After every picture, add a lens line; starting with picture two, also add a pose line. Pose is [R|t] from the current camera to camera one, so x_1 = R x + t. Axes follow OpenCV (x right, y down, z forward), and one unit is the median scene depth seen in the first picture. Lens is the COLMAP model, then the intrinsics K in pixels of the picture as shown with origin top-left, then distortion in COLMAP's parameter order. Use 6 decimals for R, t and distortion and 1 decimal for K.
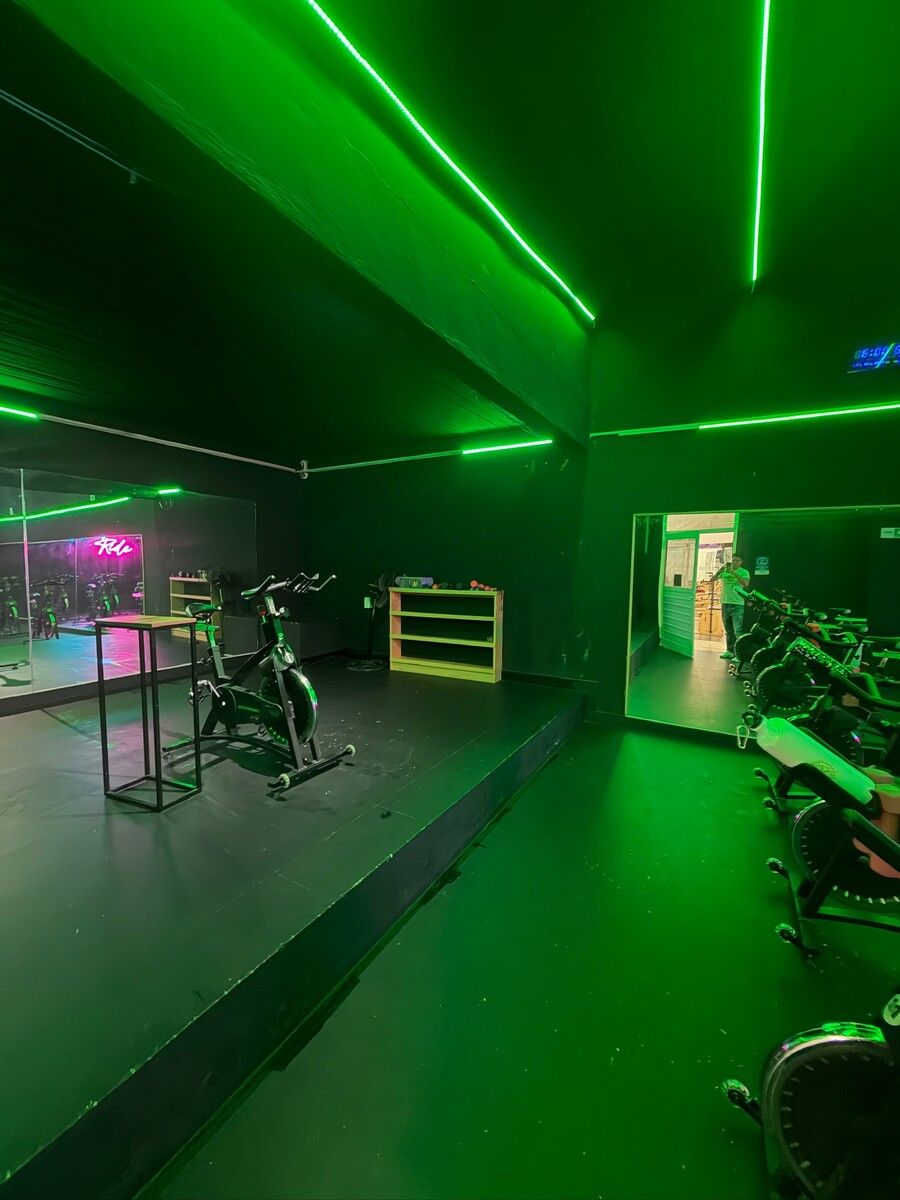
lens RADIAL K [[478.4, 0, 447.8], [0, 478.4, 599.7], [0, 0, 1]] dist [0.000620, -0.000150]
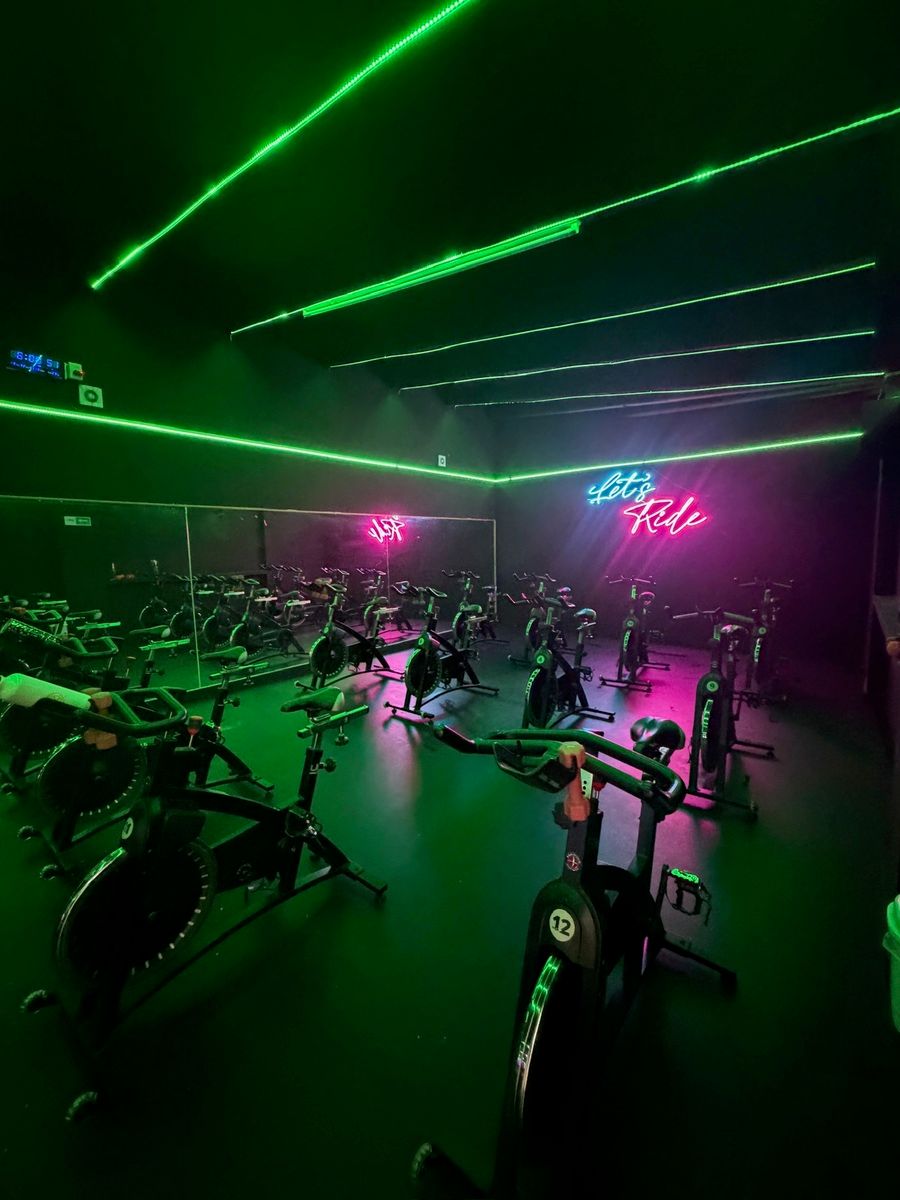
lens RADIAL K [[478.4, 0, 447.3], [0, 478.4, 601.4], [0, 0, 1]] dist [0.000620, -0.000150]
pose [[0.171045, -0.127174, 0.977021, -0.107221], [0.091452, 0.989403, 0.112775, 0.005485], [-0.981010, 0.070060, 0.180863, -0.121416]]
